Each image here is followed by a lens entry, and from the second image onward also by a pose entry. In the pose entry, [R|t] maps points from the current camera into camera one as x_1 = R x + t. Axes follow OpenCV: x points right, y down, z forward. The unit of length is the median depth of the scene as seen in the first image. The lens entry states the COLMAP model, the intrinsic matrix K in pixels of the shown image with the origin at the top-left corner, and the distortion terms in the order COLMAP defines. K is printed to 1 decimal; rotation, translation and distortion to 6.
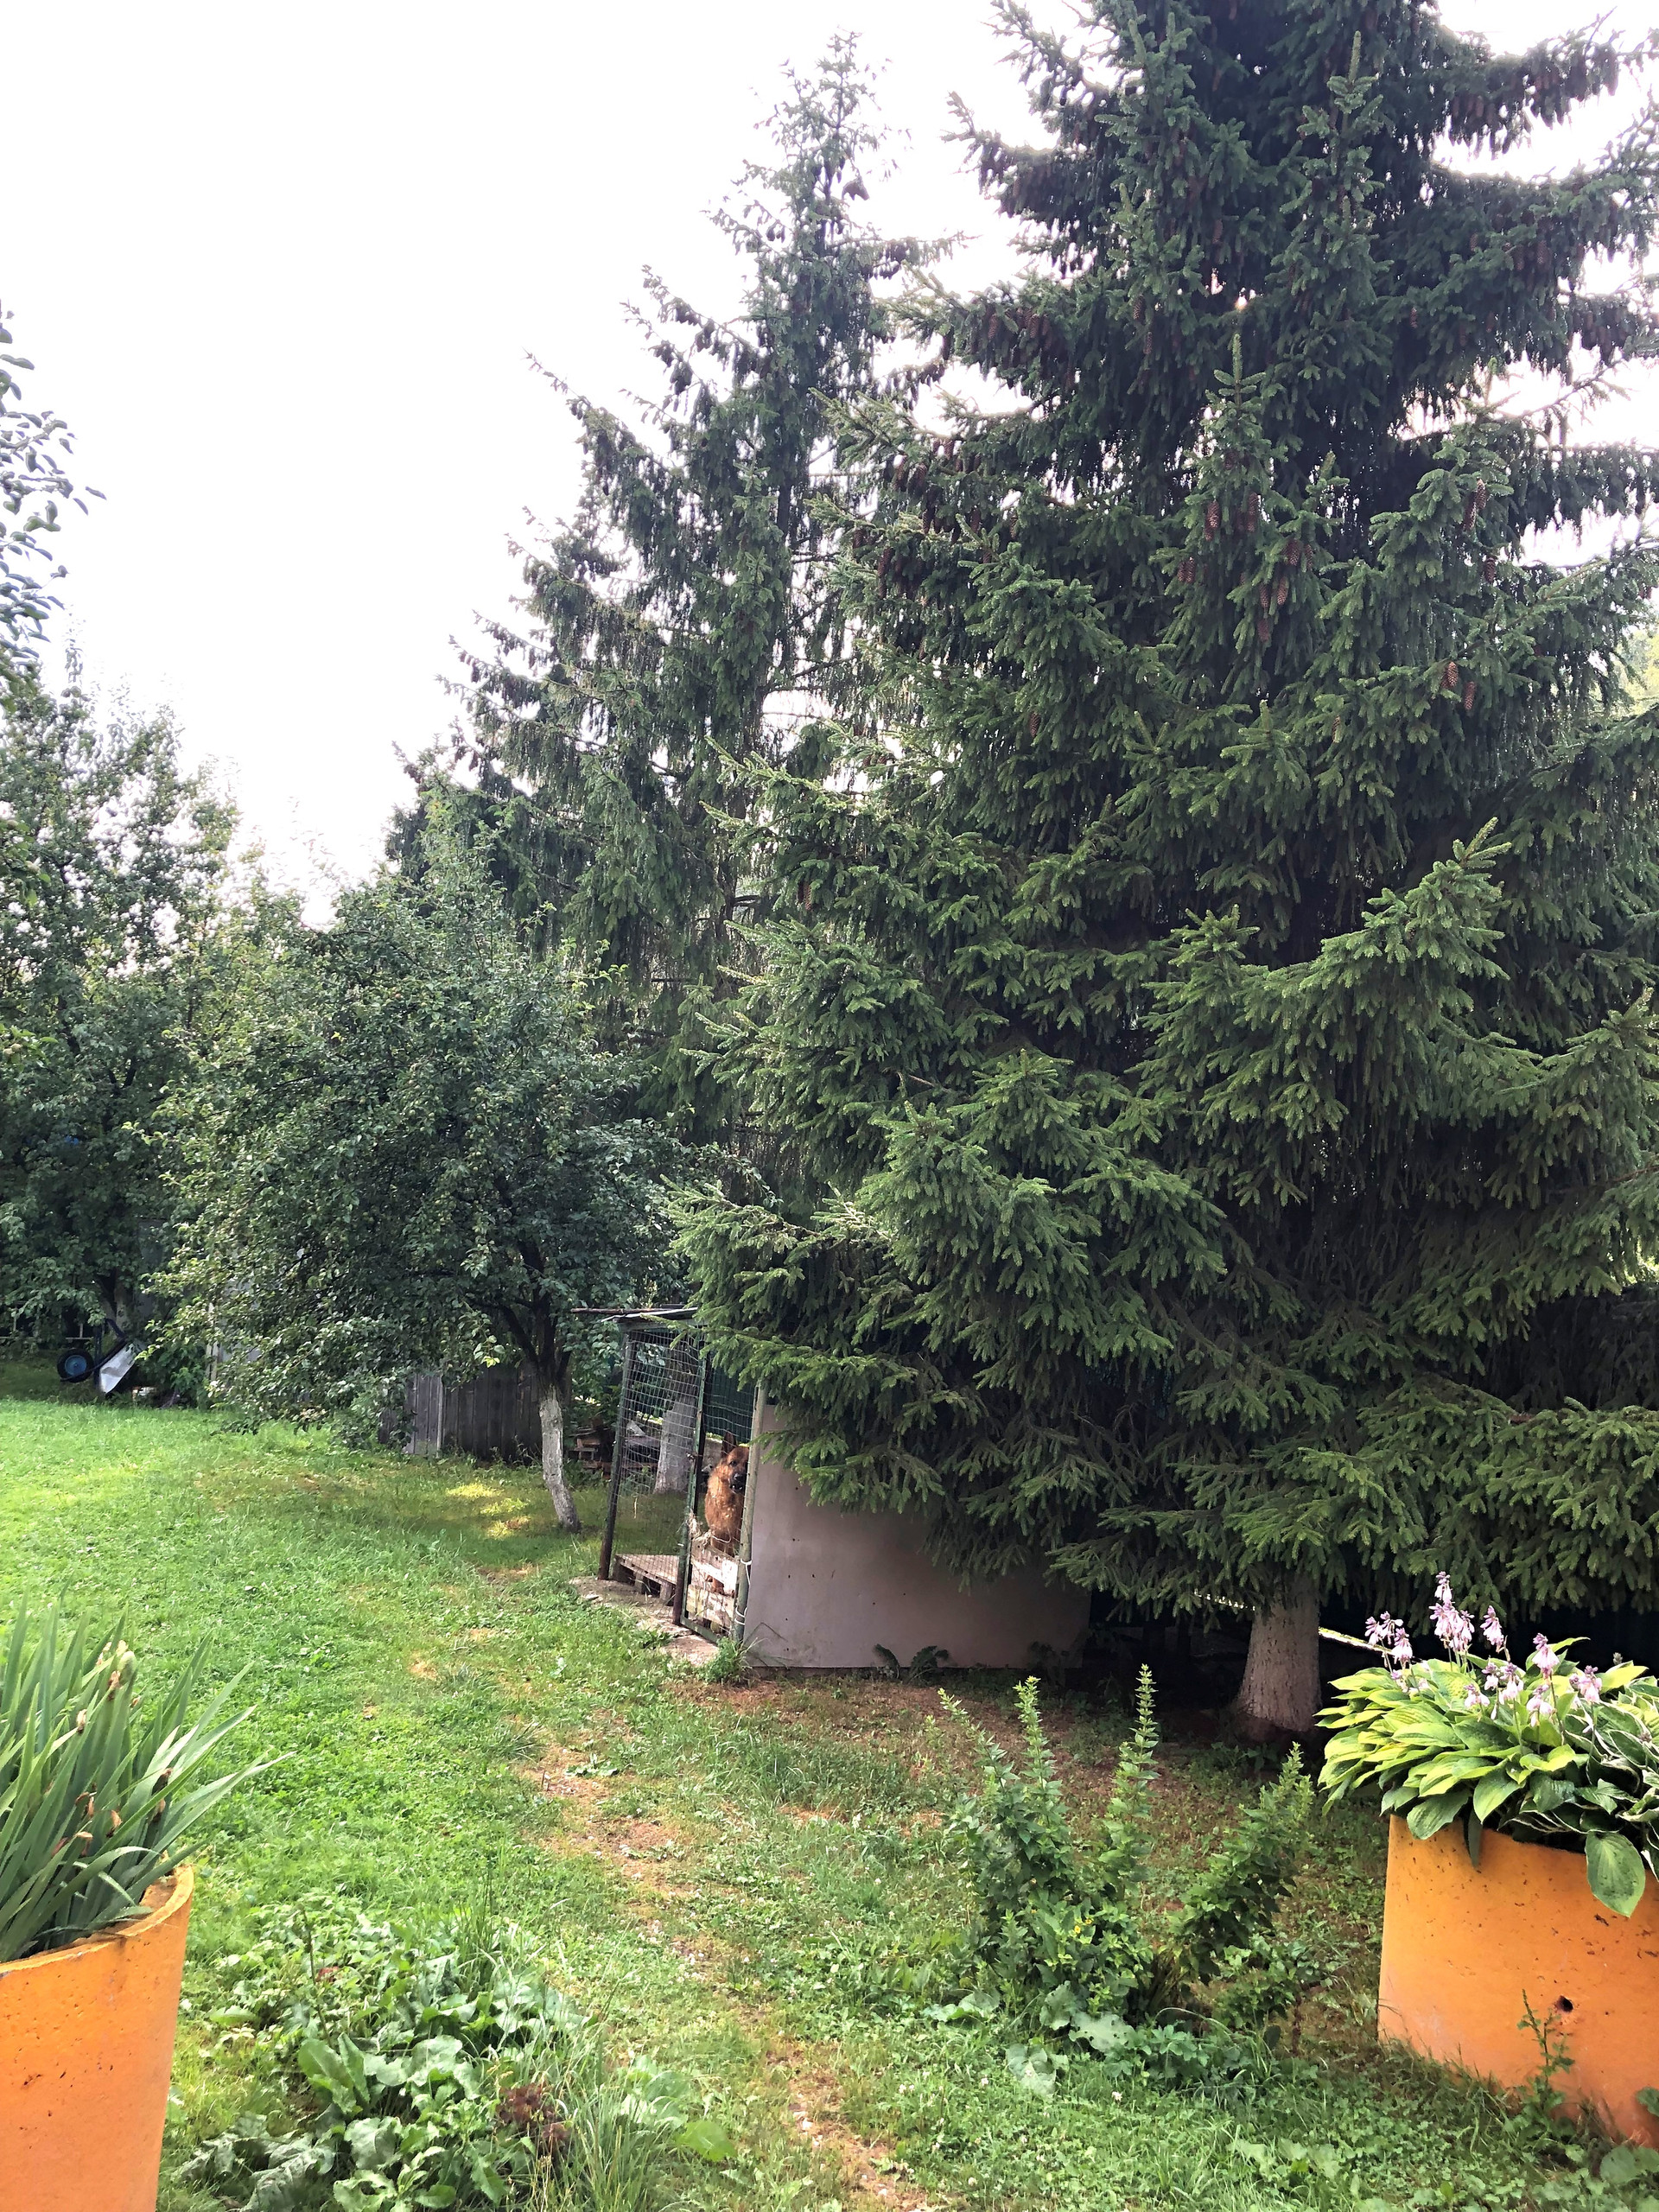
lens RADIAL K [[1827.2, 0, 819.2], [0, 1827.2, 1100.3], [0, 0, 1]] dist [0.038879, -0.046007]
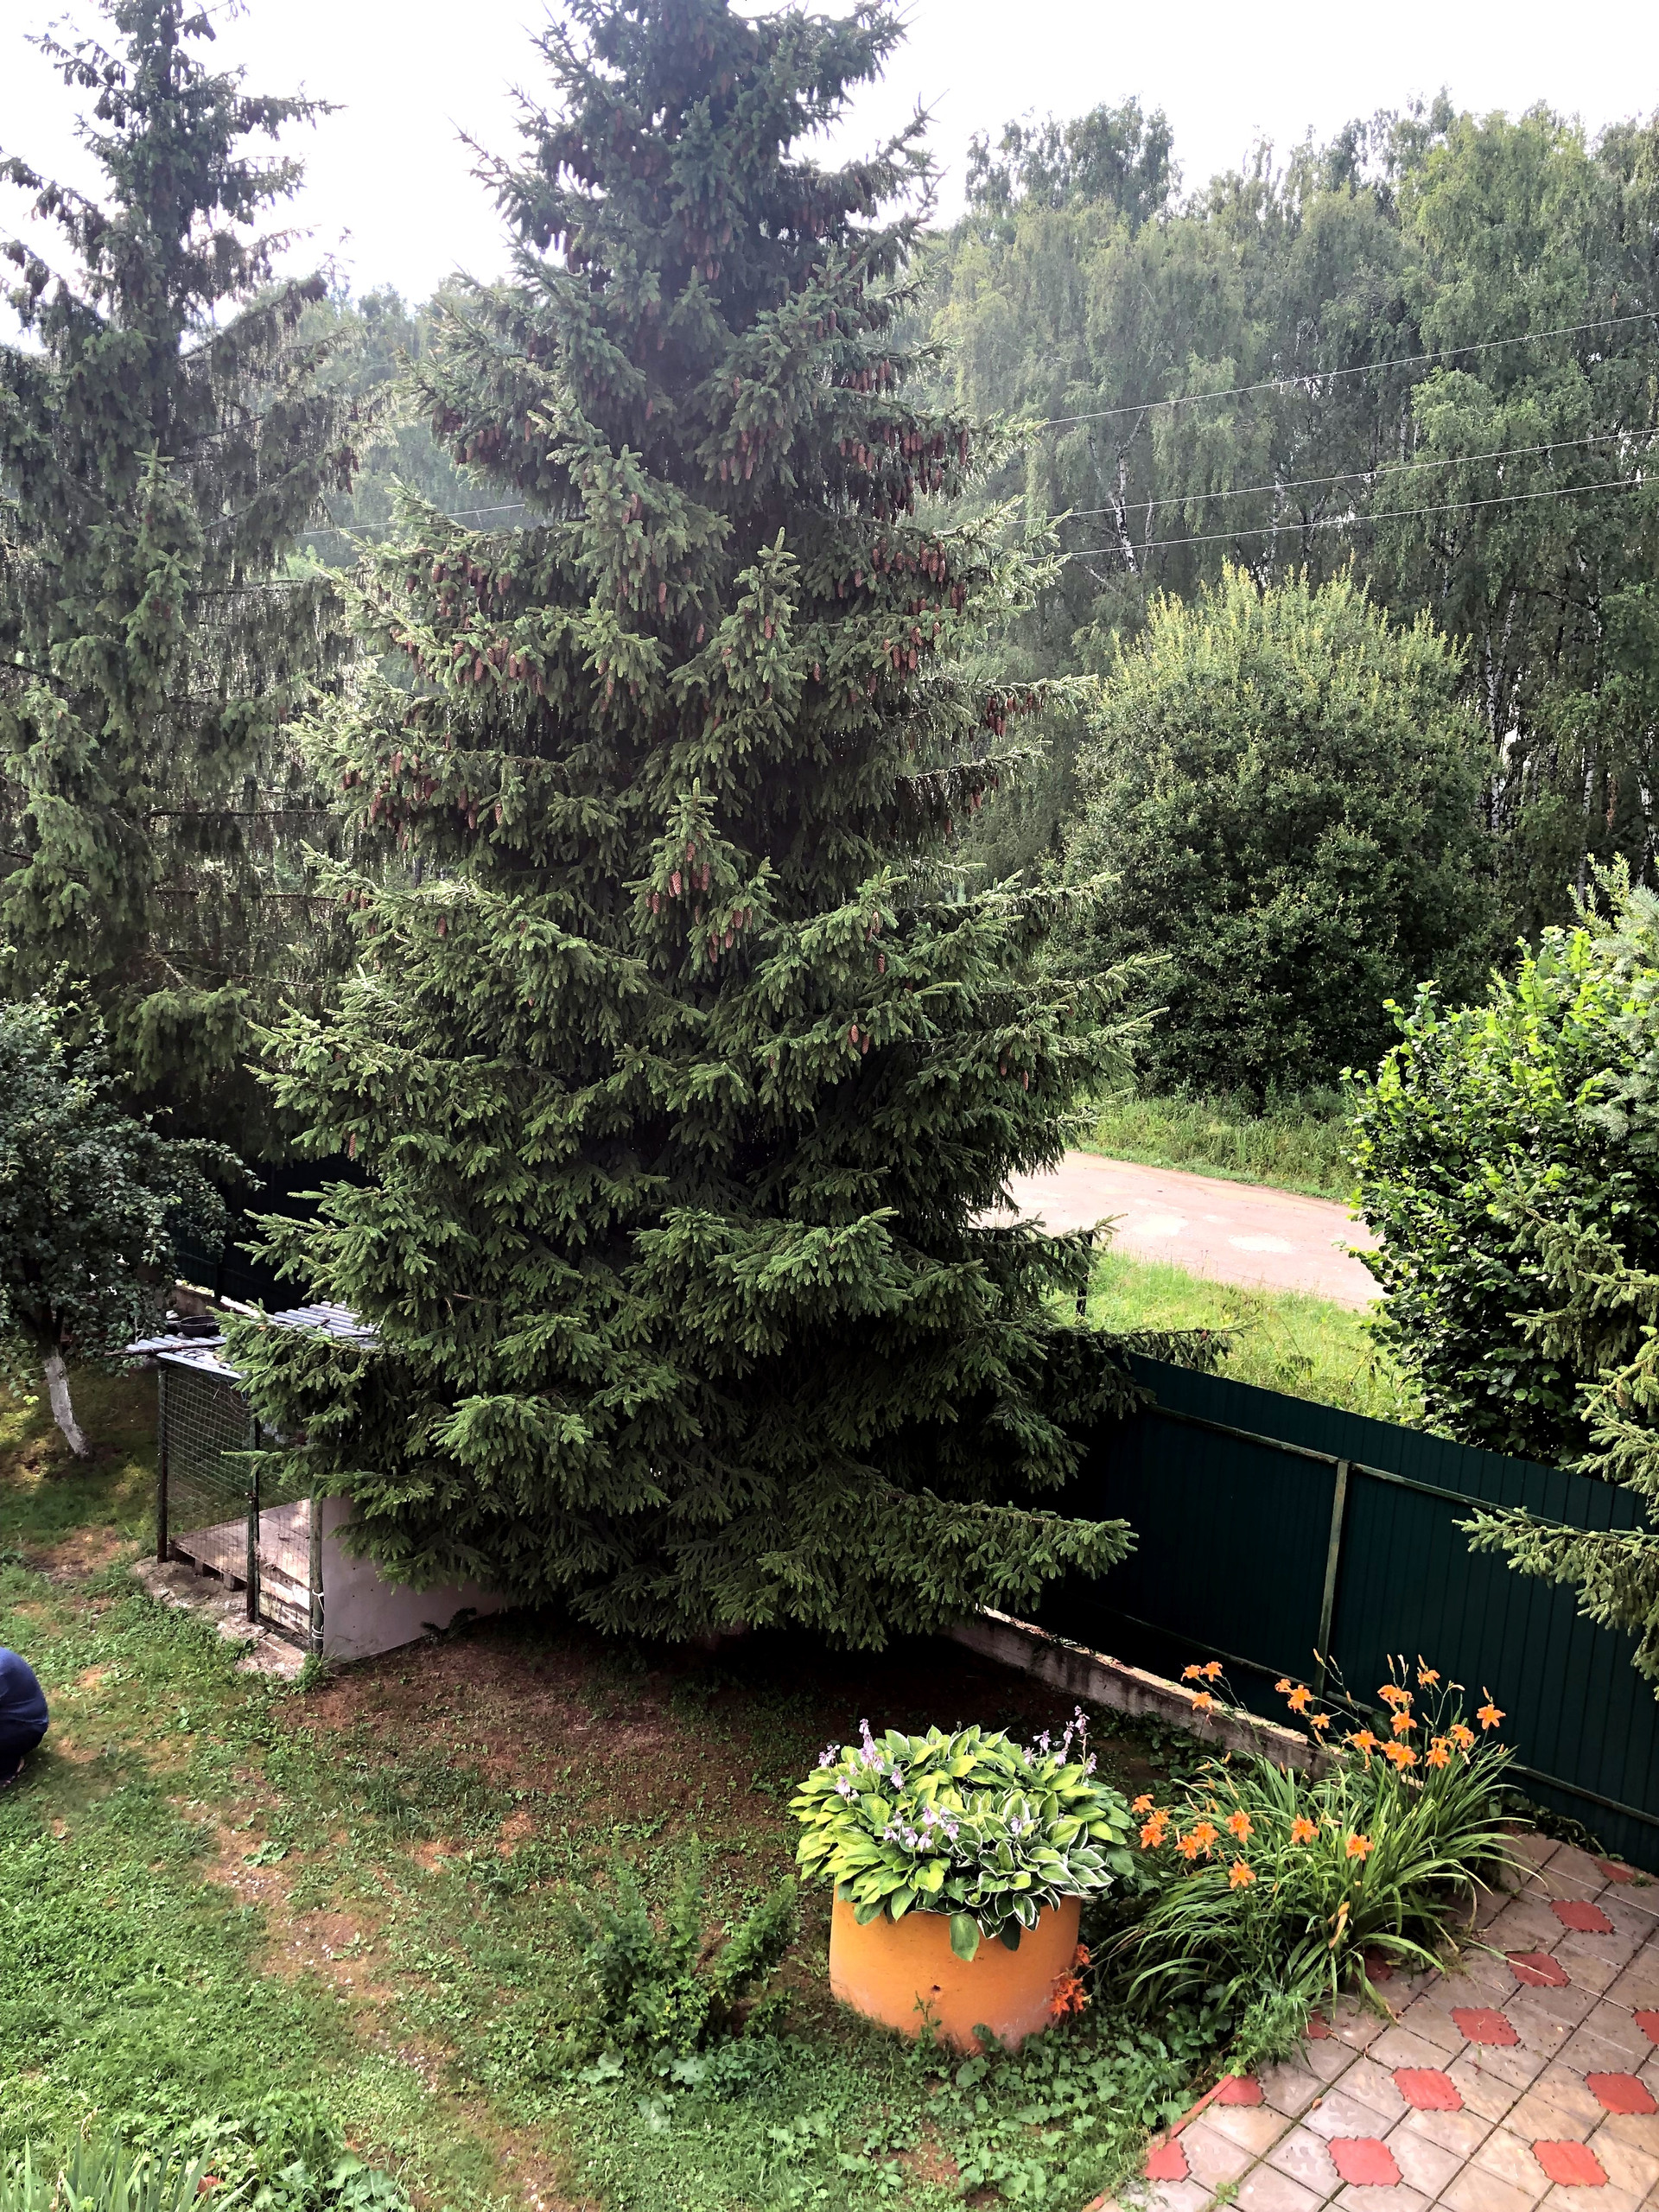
lens RADIAL K [[1827.2, 0, 844.5], [0, 1827.2, 1109.2], [0, 0, 1]] dist [0.038879, -0.046007]
pose [[0.929584, -0.103537, 0.353770, -0.146494], [-0.002380, 0.958036, 0.286638, -0.548297], [-0.368602, -0.267296, 0.890329, -0.220255]]
